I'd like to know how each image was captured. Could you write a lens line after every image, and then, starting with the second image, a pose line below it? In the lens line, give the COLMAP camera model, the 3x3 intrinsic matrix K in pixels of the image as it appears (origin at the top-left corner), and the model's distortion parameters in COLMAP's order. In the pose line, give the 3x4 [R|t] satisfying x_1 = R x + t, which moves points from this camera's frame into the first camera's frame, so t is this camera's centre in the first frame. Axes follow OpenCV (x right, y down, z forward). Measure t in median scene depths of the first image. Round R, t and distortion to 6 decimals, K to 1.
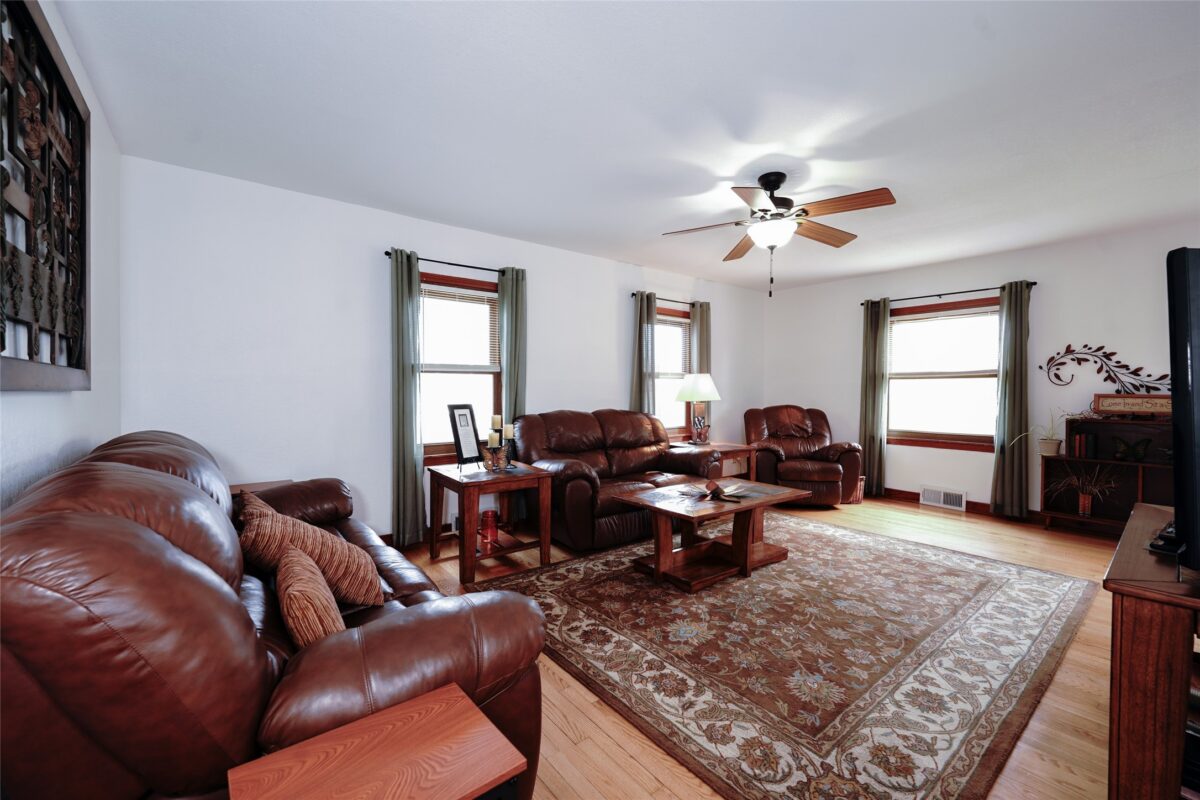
lens RADIAL K [[485.7, 0, 594.9], [0, 485.7, 398.3], [0, 0, 1]] dist [-0.011389, -0.000888]
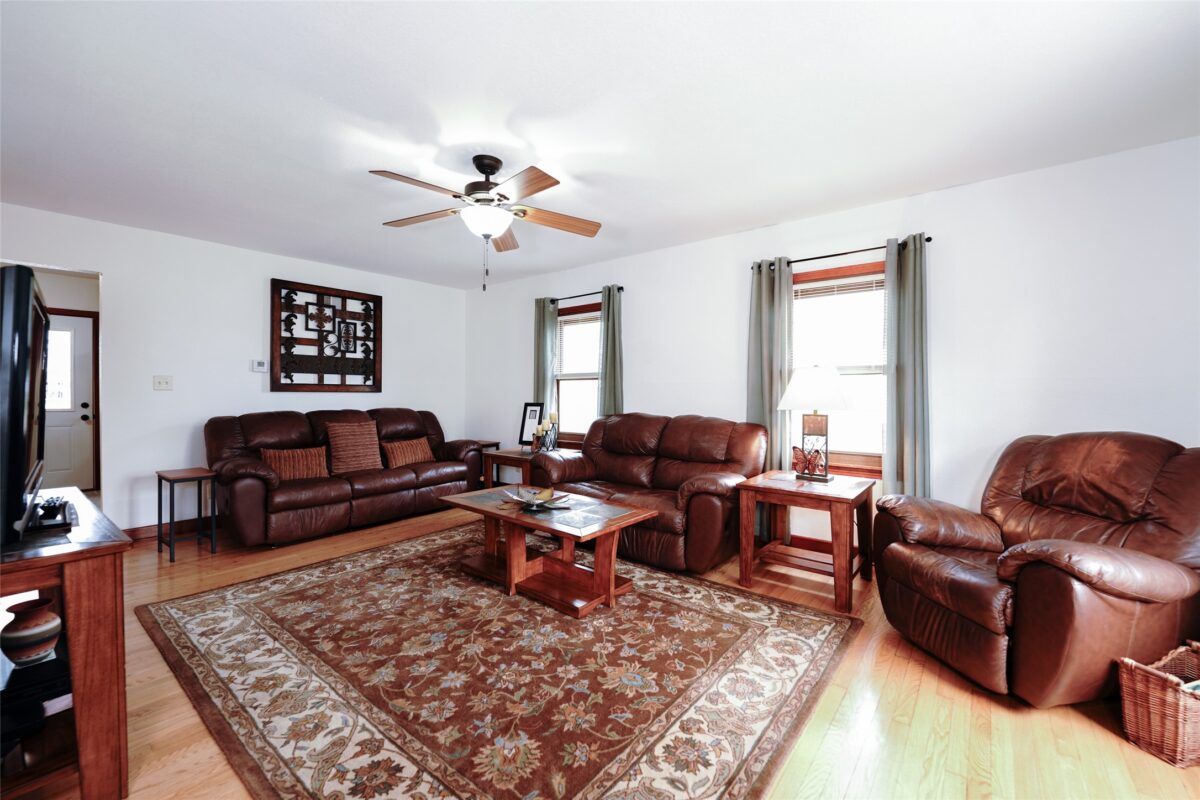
lens RADIAL K [[489.7, 0, 595.3], [0, 489.7, 398.6], [0, 0, 1]] dist [-0.011145, -0.000489]
pose [[0.228628, 0.011305, -0.973448, 0.914701], [-0.022029, 0.999737, 0.006436, -0.009246], [0.973265, 0.019972, 0.228817, 0.688188]]
